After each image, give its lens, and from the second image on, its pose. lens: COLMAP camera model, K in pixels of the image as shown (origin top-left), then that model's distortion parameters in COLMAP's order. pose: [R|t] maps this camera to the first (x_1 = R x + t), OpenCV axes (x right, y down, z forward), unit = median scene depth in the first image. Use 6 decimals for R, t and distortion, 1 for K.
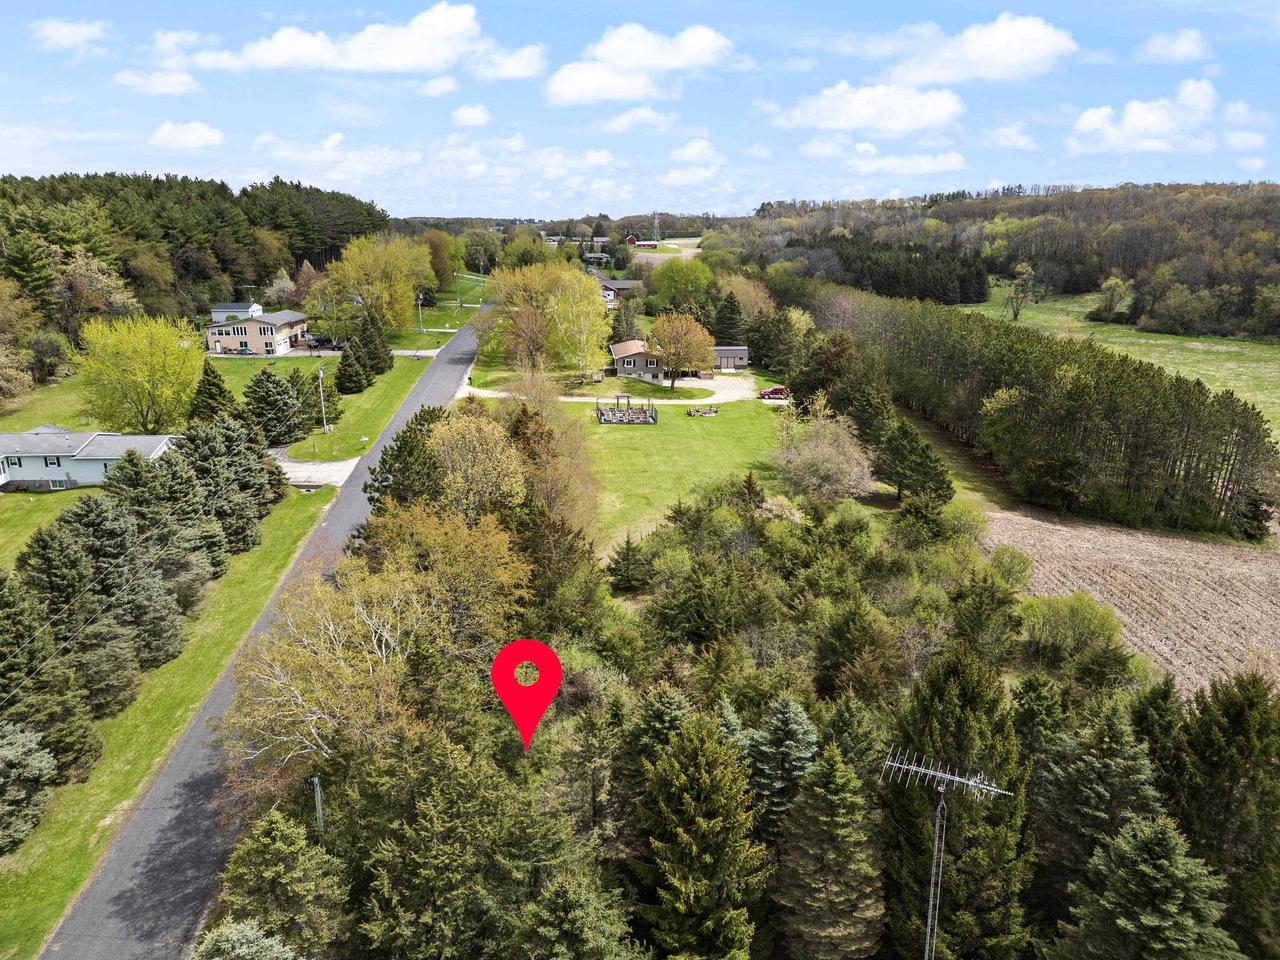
lens RADIAL K [[900.5, 0, 636.0], [0, 900.5, 479.1], [0, 0, 1]] dist [0.083416, -0.079274]
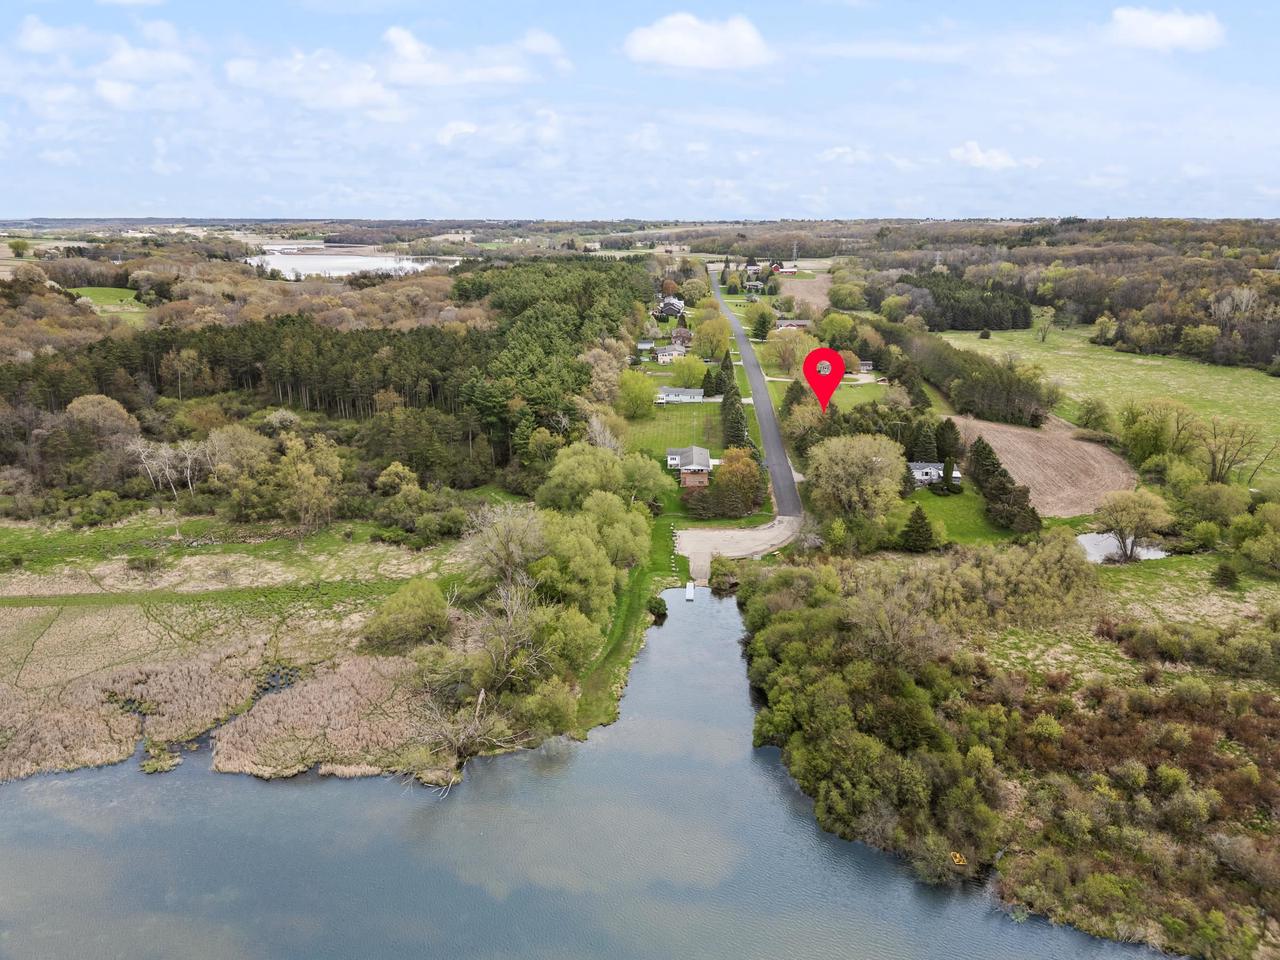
lens RADIAL K [[905.5, 0, 640.0], [0, 905.5, 480.0], [0, 0, 1]] dist [0.013751, 0.007625]
pose [[0.993072, 0.026980, -0.114367, -0.093888], [-0.026578, 0.999634, 0.005035, 0.078973], [0.114461, -0.001961, 0.993426, -0.672745]]
